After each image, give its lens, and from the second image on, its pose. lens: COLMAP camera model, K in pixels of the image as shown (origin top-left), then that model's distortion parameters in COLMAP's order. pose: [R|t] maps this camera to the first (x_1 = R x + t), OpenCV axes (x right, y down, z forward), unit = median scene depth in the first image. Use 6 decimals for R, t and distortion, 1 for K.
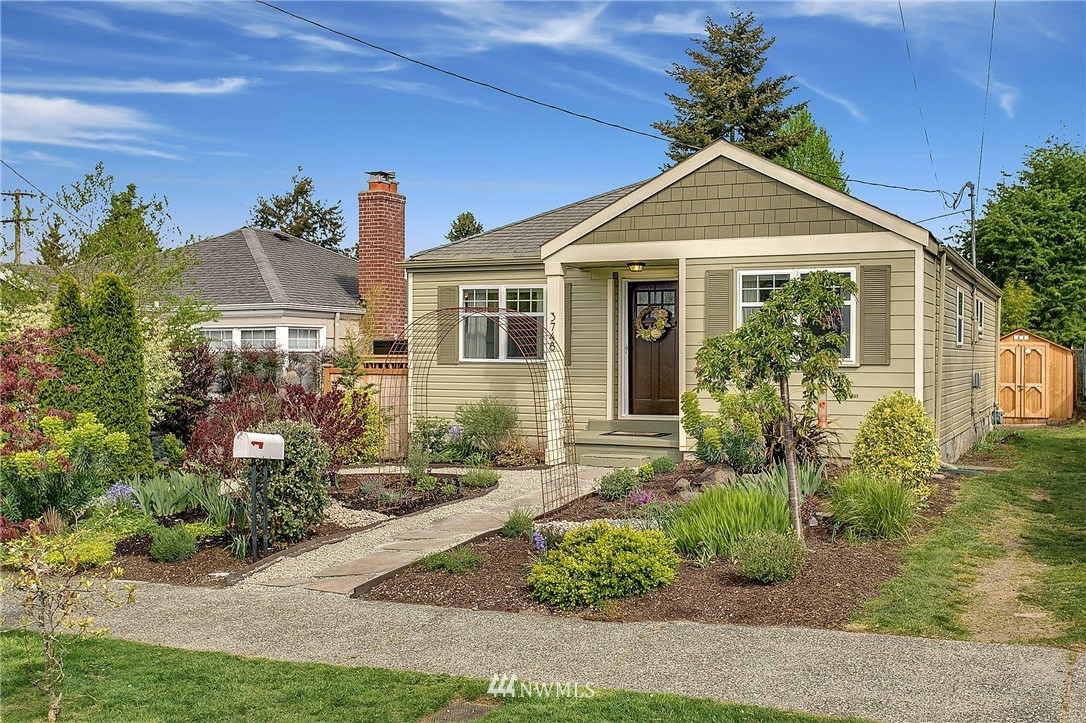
lens RADIAL K [[1160.8, 0, 543.0], [0, 1160.8, 361.5], [0, 0, 1]] dist [0.008448, 0.010770]
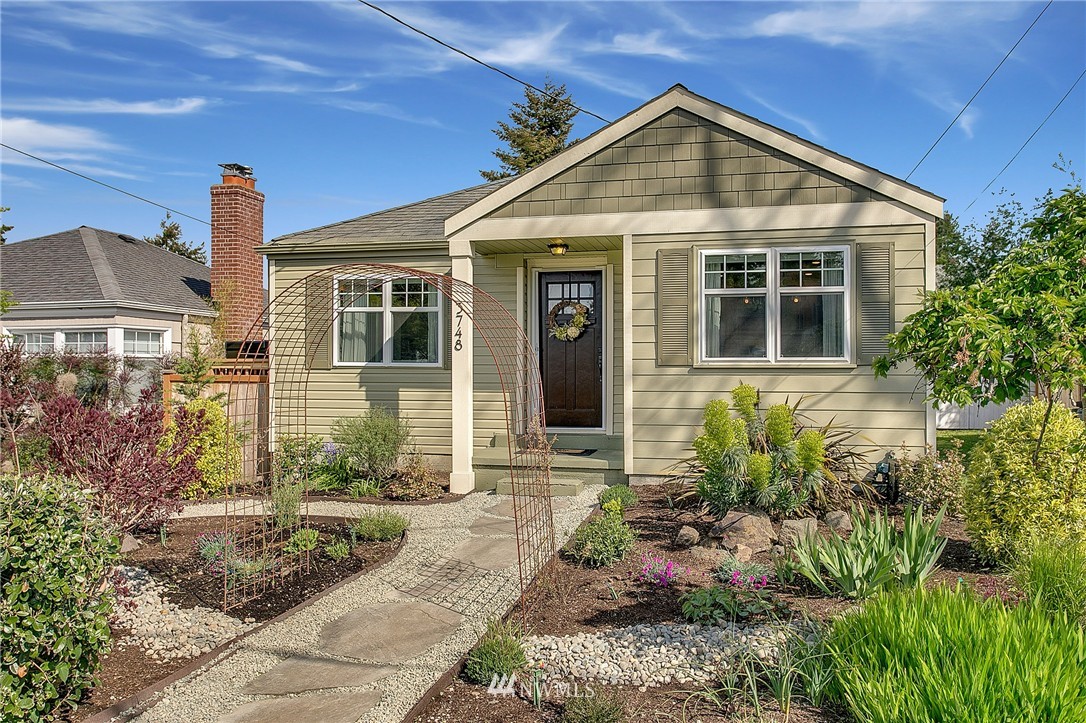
lens RADIAL K [[854.1, 0, 543.0], [0, 854.1, 361.5], [0, 0, 1]] dist [0.010492, 0.002928]
pose [[0.979518, 0.000363, 0.201356, -0.048993], [0.002802, 0.999877, -0.015434, 0.006986], [-0.201337, 0.015682, 0.979397, 0.372817]]
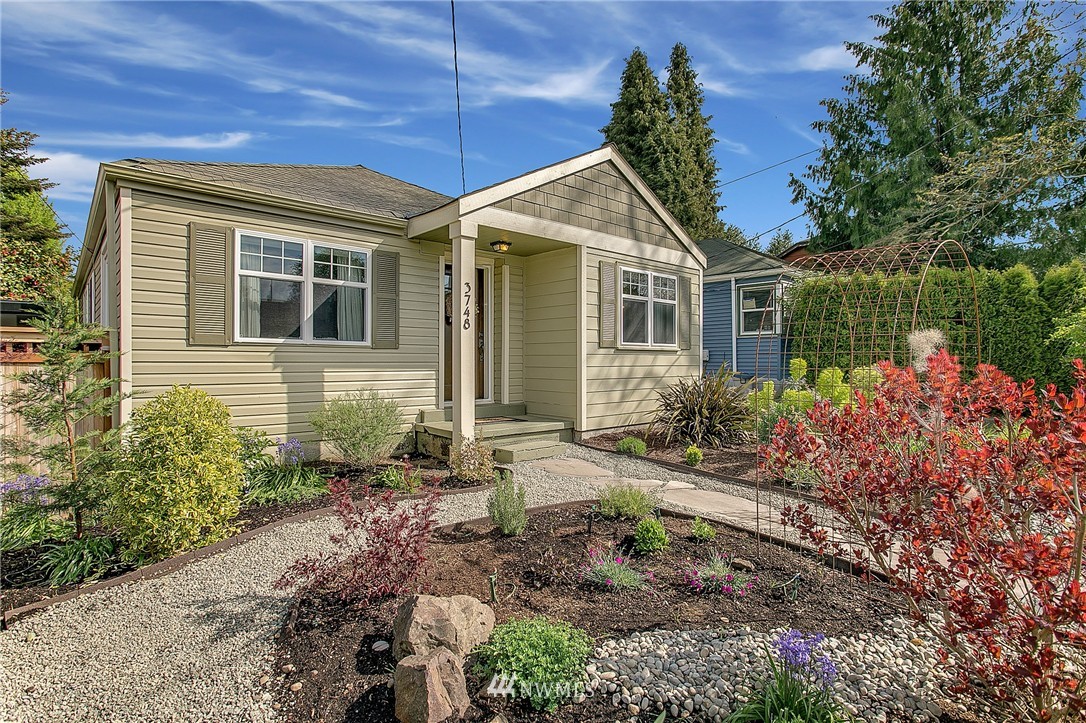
lens RADIAL K [[535.2, 0, 543.0], [0, 535.2, 361.5], [0, 0, 1]] dist [-0.001976, 0.000041]
pose [[0.391095, -0.000881, 0.920350, -0.291488], [0.007645, 0.999968, -0.002292, 0.013706], [-0.920319, 0.007933, 0.391089, 0.729397]]
